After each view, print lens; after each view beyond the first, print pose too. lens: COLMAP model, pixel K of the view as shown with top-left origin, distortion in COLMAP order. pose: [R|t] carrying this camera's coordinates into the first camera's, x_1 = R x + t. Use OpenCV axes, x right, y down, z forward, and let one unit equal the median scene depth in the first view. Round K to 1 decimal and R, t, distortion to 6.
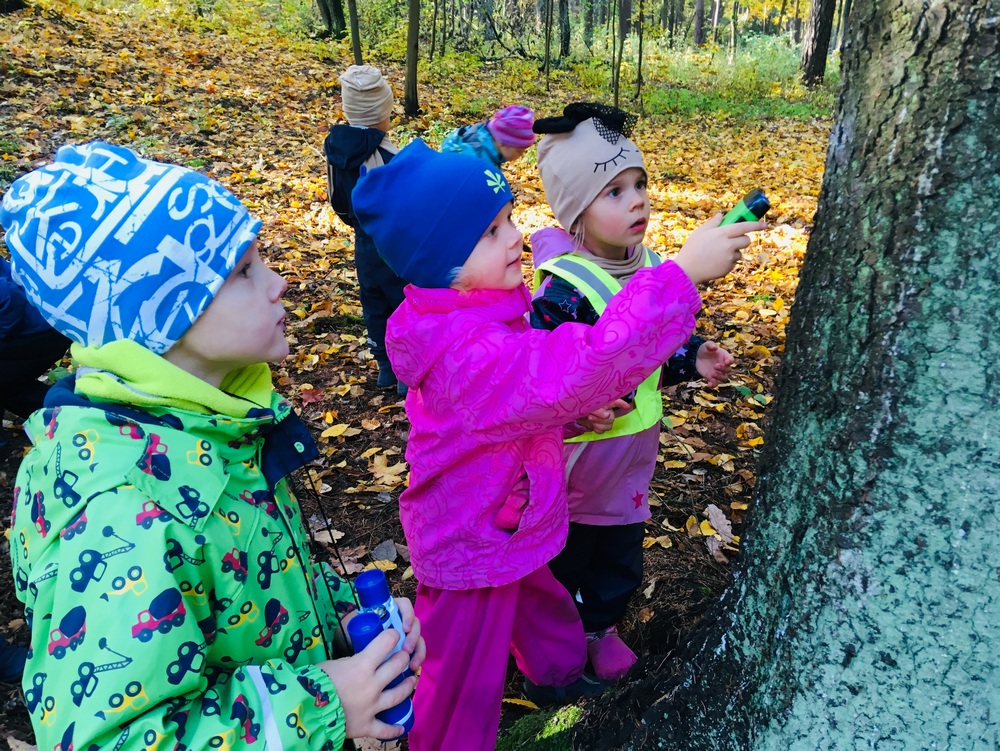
lens RADIAL K [[833.2, 0, 495.0], [0, 833.2, 394.7], [0, 0, 1]] dist [0.099805, -0.151842]
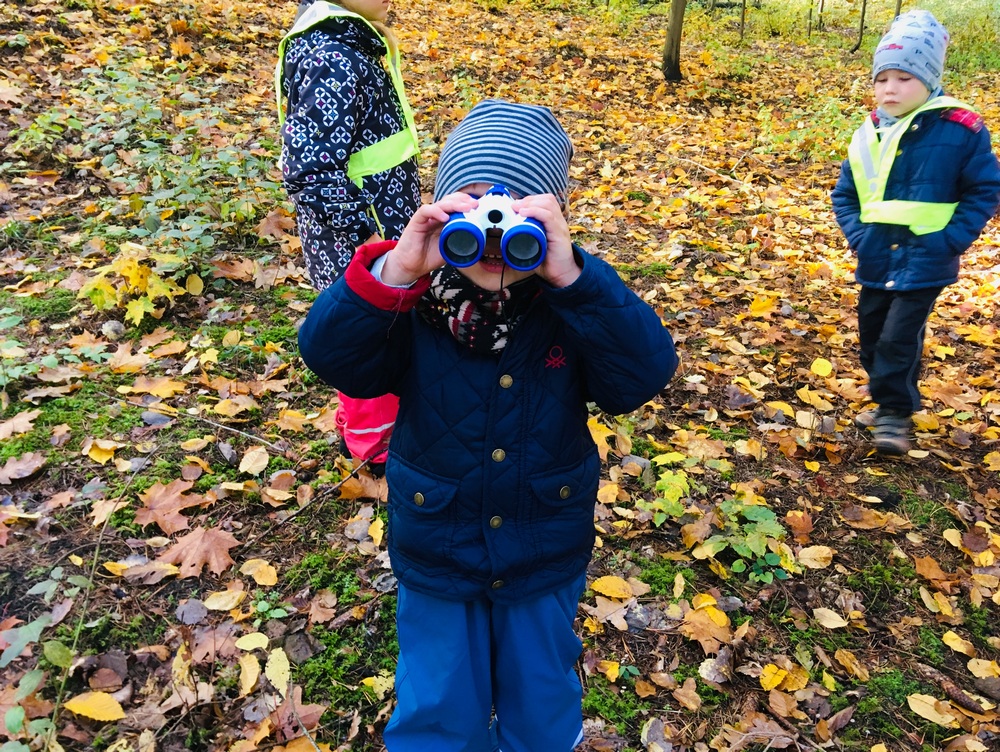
lens RADIAL K [[833.2, 0, 500.5], [0, 833.2, 386.3], [0, 0, 1]] dist [0.099805, -0.151842]
pose [[0.999841, -0.008838, -0.015480, -0.318155], [0.009580, 0.998777, 0.048507, -0.106649], [0.015032, -0.048648, 0.998703, 0.236789]]
